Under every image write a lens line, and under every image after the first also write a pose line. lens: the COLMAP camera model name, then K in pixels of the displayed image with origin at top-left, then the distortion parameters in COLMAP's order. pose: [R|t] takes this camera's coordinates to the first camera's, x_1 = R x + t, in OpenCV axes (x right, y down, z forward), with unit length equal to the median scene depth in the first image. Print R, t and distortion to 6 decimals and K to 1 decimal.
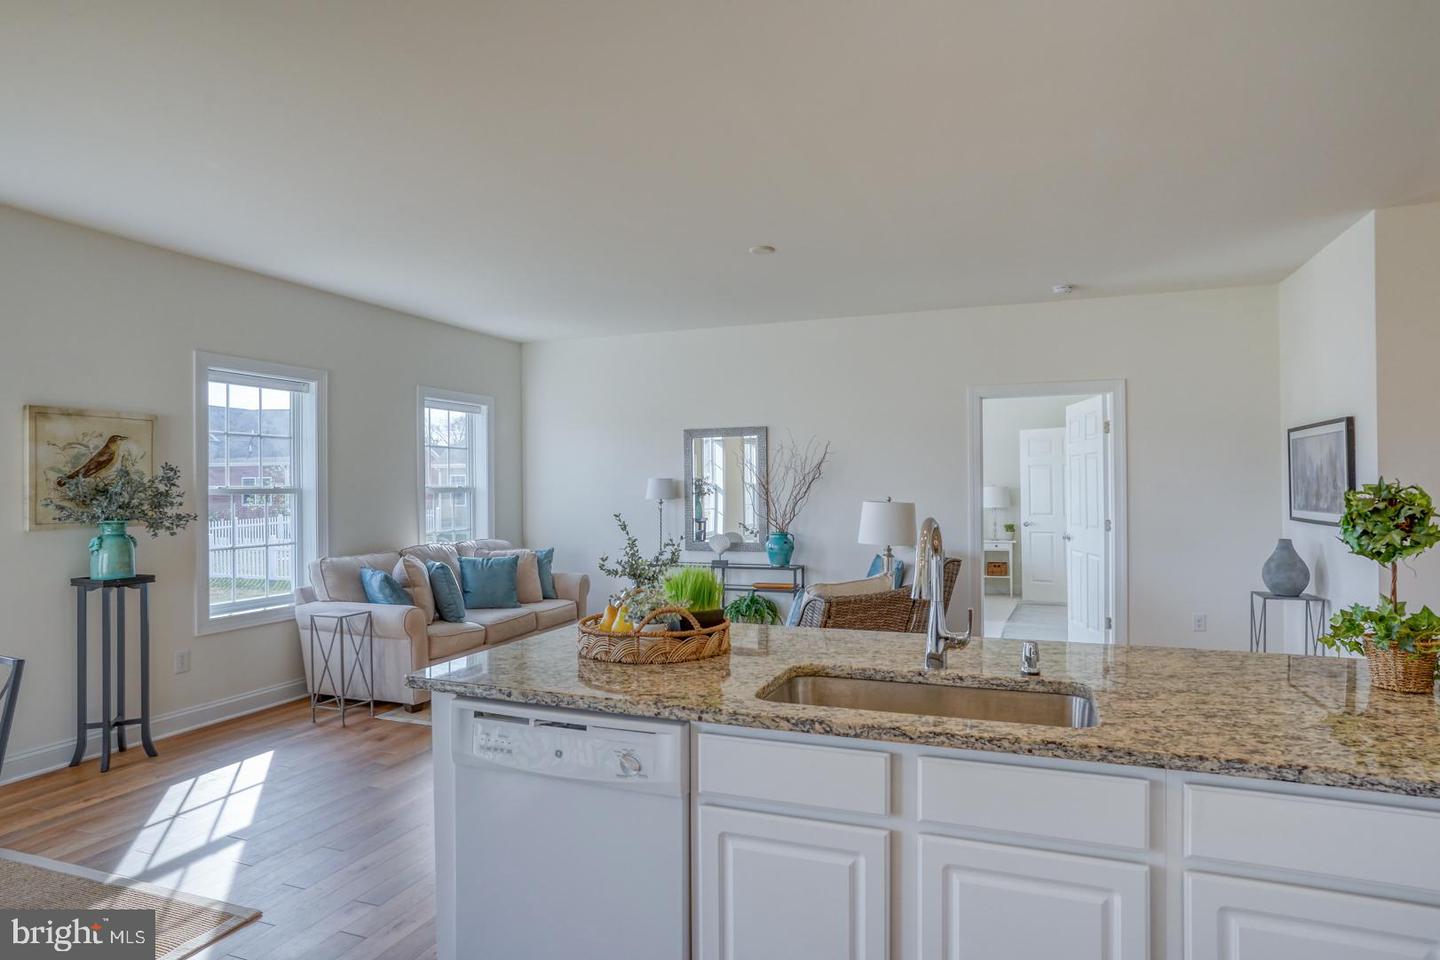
lens RADIAL K [[823.5, 0, 720.0], [0, 823.5, 486.5], [0, 0, 1]] dist [0.002711, 0.000296]
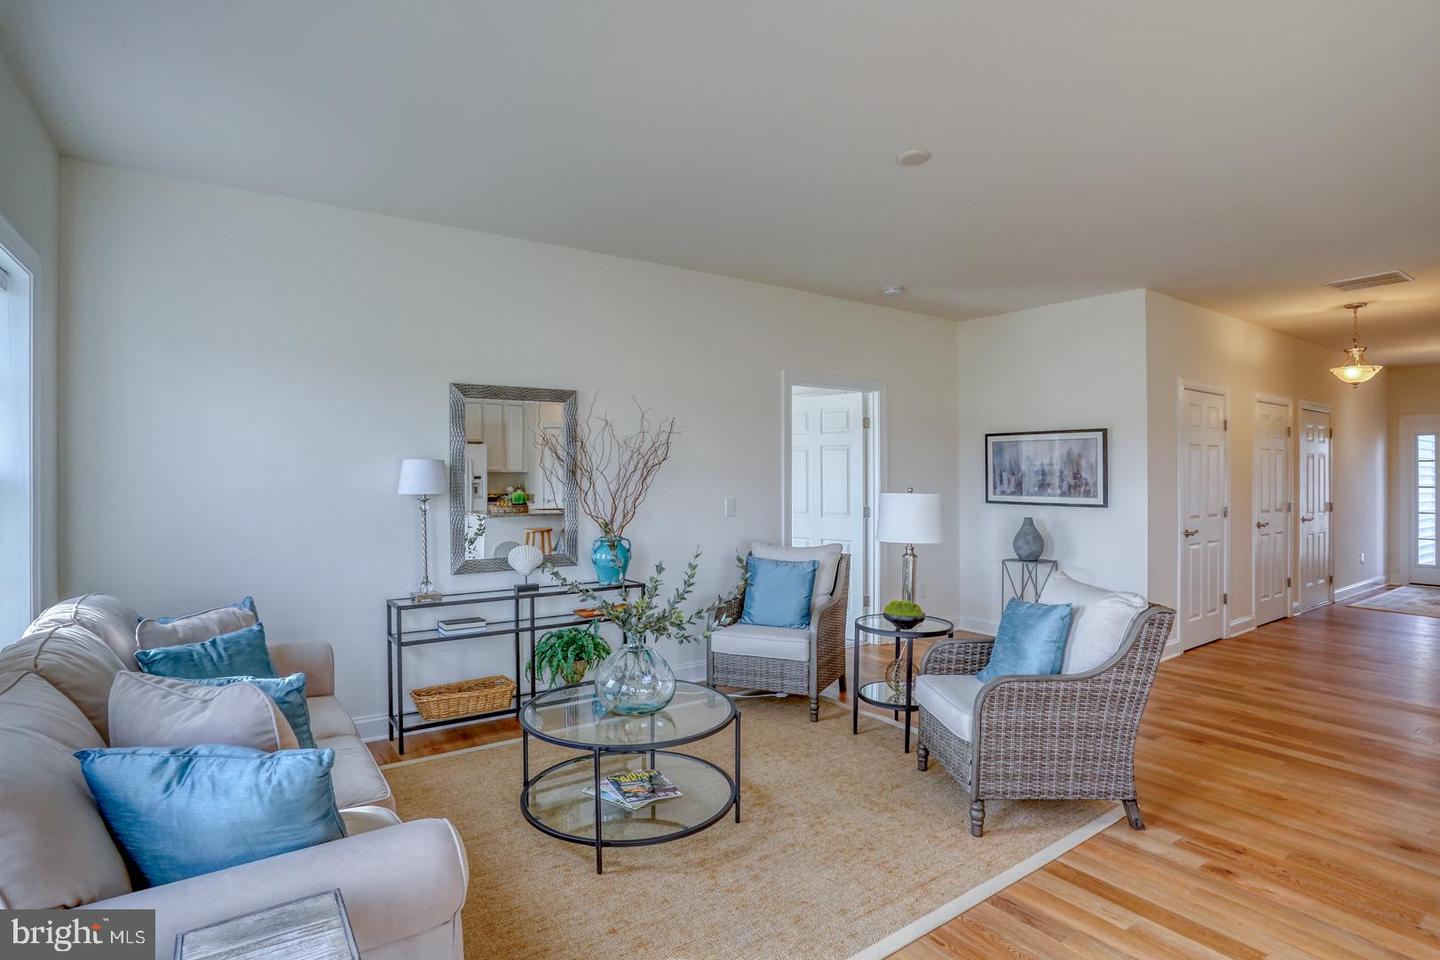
lens RADIAL K [[730.8, 0, 720.5], [0, 730.8, 476.6], [0, 0, 1]] dist [-0.002049, -0.000020]
pose [[0.550745, 0.005141, 0.834658, -0.417067], [-0.007974, 0.999968, -0.000897, 0.002207], [-0.834636, -0.006161, 0.550768, 0.571078]]
